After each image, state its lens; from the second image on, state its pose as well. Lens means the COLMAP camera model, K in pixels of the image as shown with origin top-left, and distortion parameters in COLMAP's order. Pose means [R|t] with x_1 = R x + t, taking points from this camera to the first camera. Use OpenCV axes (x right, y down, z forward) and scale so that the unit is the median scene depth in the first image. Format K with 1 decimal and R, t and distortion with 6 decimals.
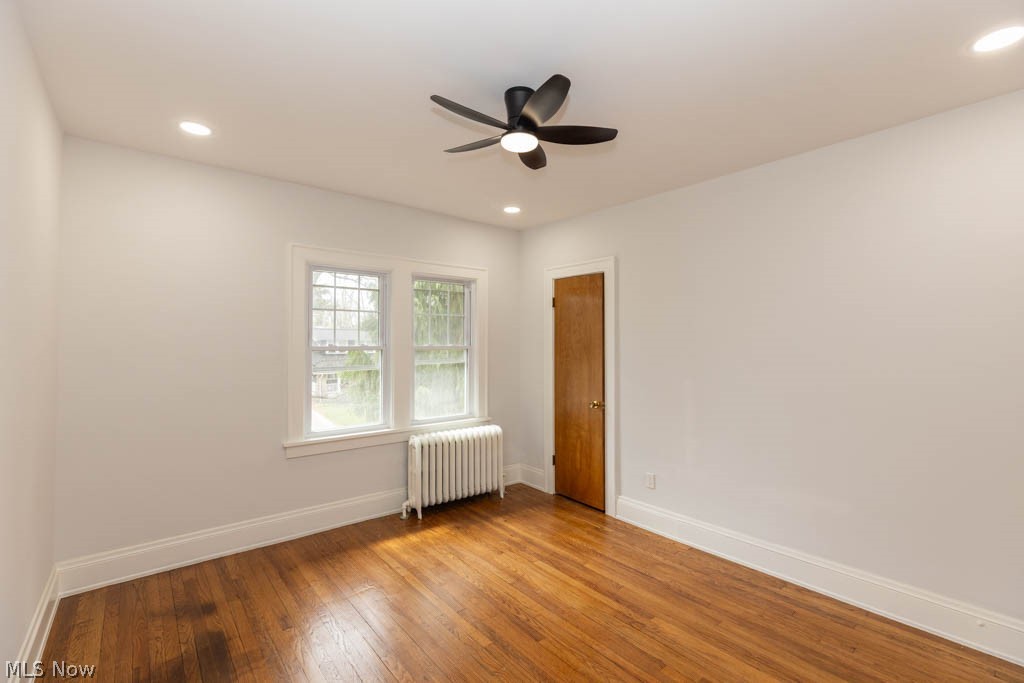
lens RADIAL K [[450.3, 0, 510.5], [0, 450.3, 340.3], [0, 0, 1]] dist [0.008395, -0.000631]
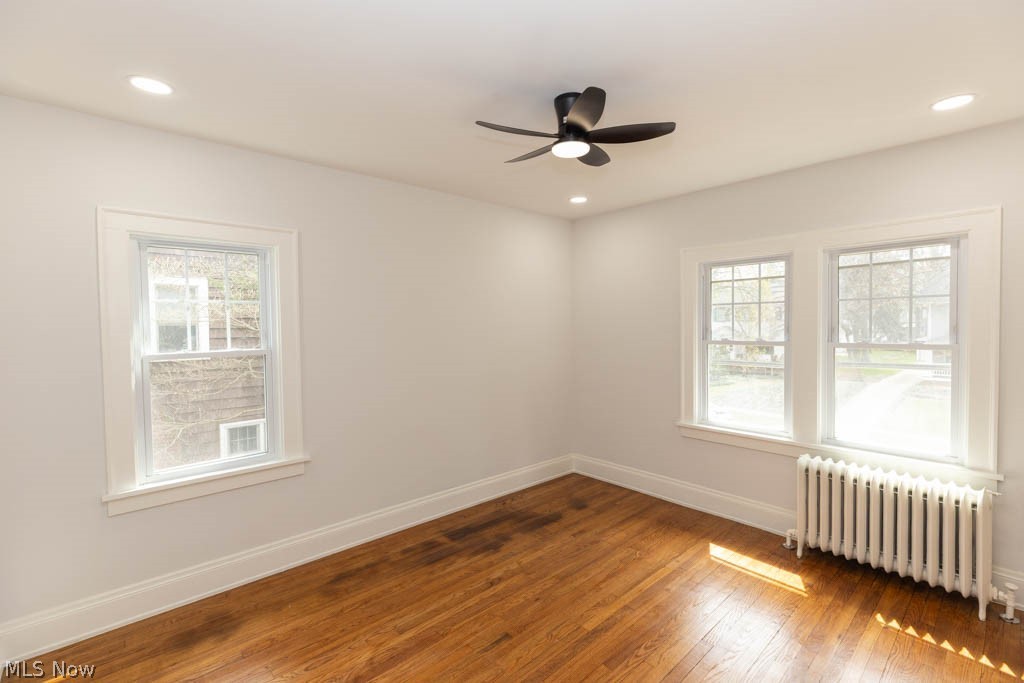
lens RADIAL K [[450.3, 0, 510.5], [0, 450.3, 340.3], [0, 0, 1]] dist [0.008395, -0.000631]
pose [[0.059107, 0.034019, -0.997672, 0.705626], [0.018447, 0.999211, 0.035164, -0.038043], [0.998081, -0.020482, 0.058433, 0.550705]]
